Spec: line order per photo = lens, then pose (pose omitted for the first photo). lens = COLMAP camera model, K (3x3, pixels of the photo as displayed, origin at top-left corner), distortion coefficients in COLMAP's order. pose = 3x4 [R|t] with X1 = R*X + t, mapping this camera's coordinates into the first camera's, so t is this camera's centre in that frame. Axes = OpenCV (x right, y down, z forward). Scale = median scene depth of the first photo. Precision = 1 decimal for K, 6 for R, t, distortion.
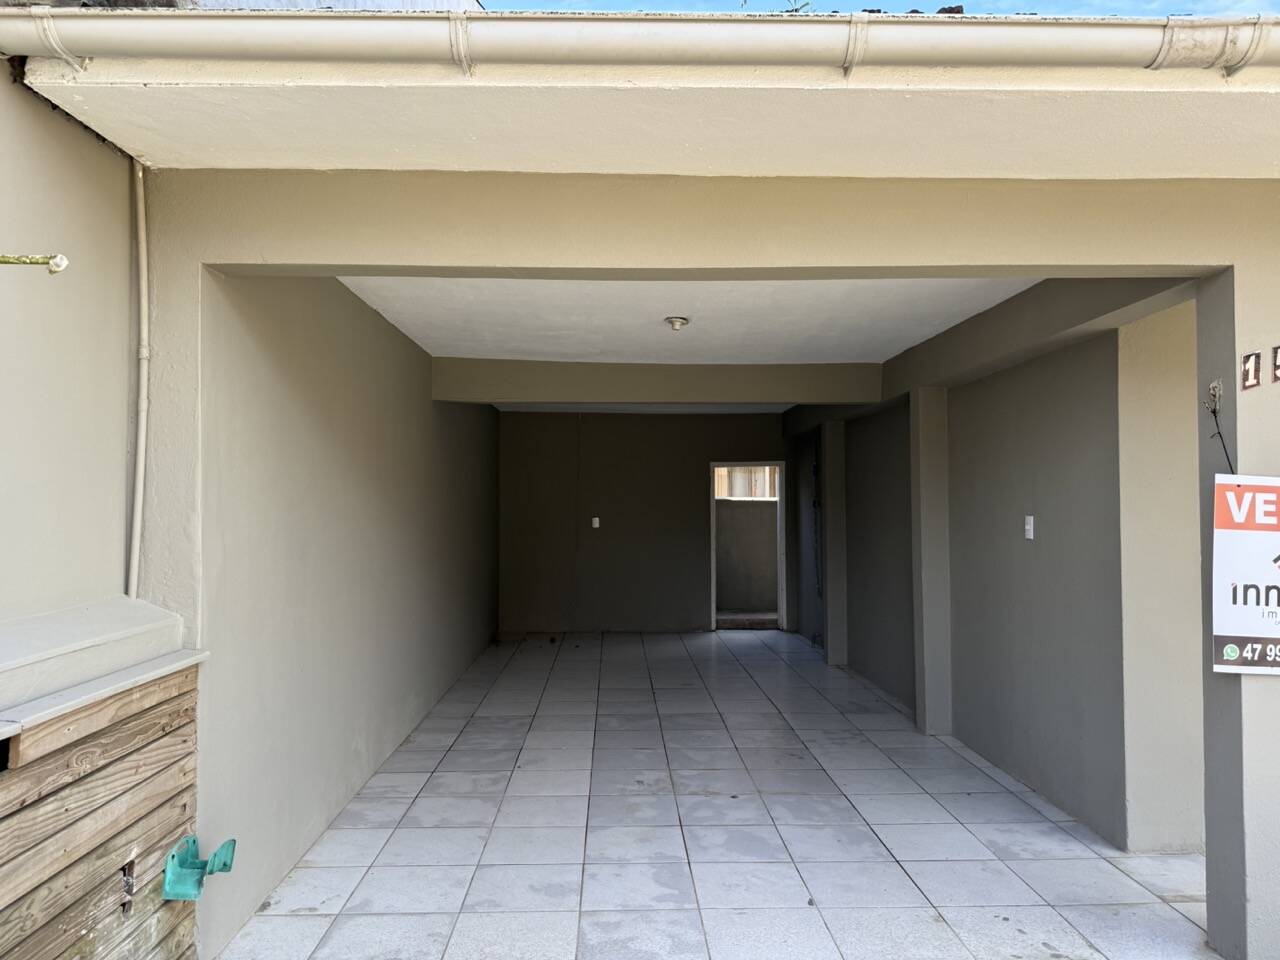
lens RADIAL K [[901.1, 0, 644.9], [0, 901.1, 480.1], [0, 0, 1]] dist [0.044532, -0.064117]
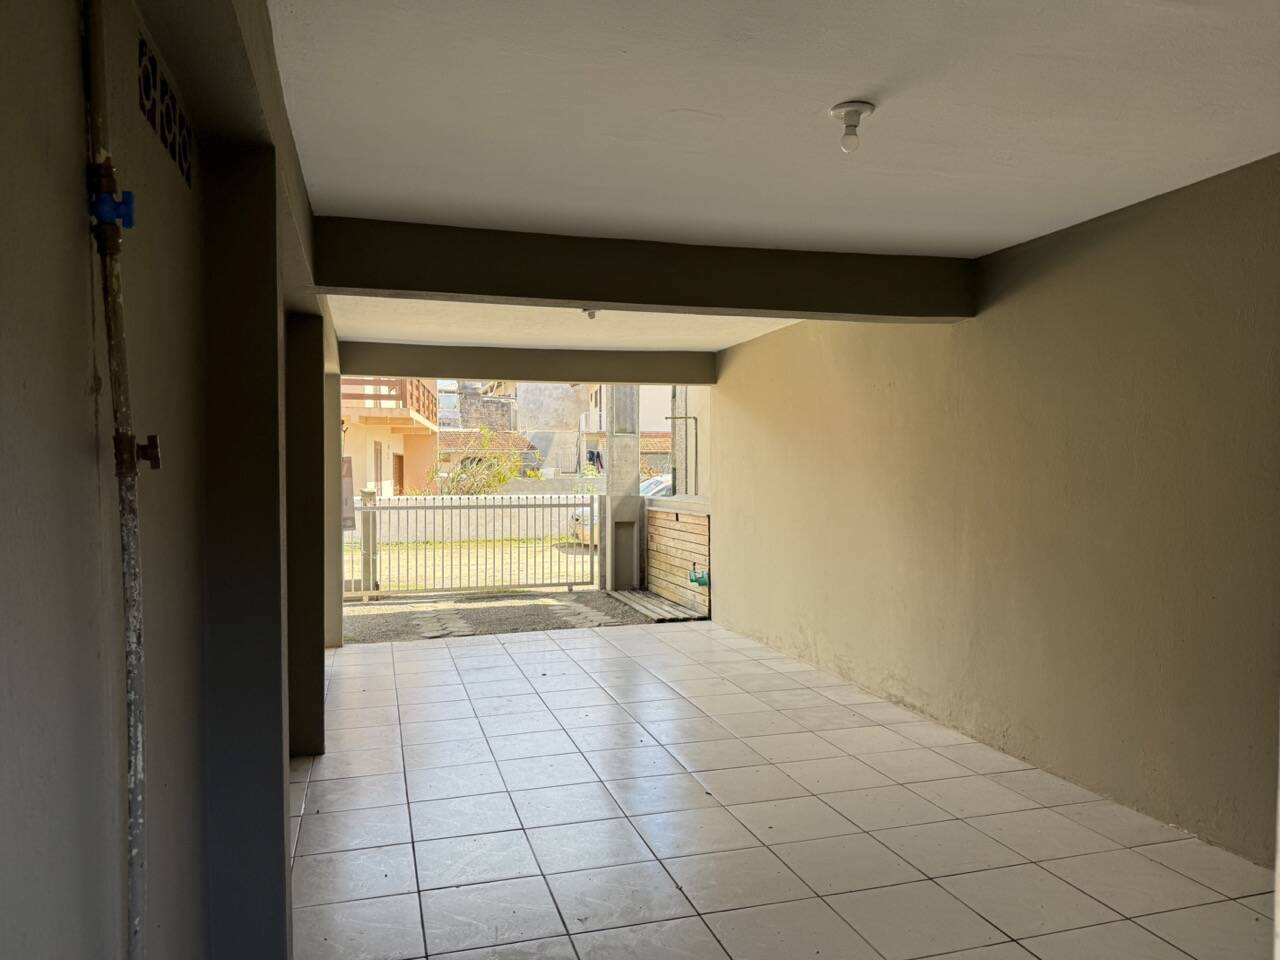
lens RADIAL K [[898.0, 0, 636.7], [0, 898.0, 488.4], [0, 0, 1]] dist [0.043998, -0.059538]
pose [[-0.966596, 0.012901, -0.255979, 0.378531], [0.013353, 0.999911, -0.000030, 0.071404], [0.255956, -0.003447, -0.966682, 2.856601]]
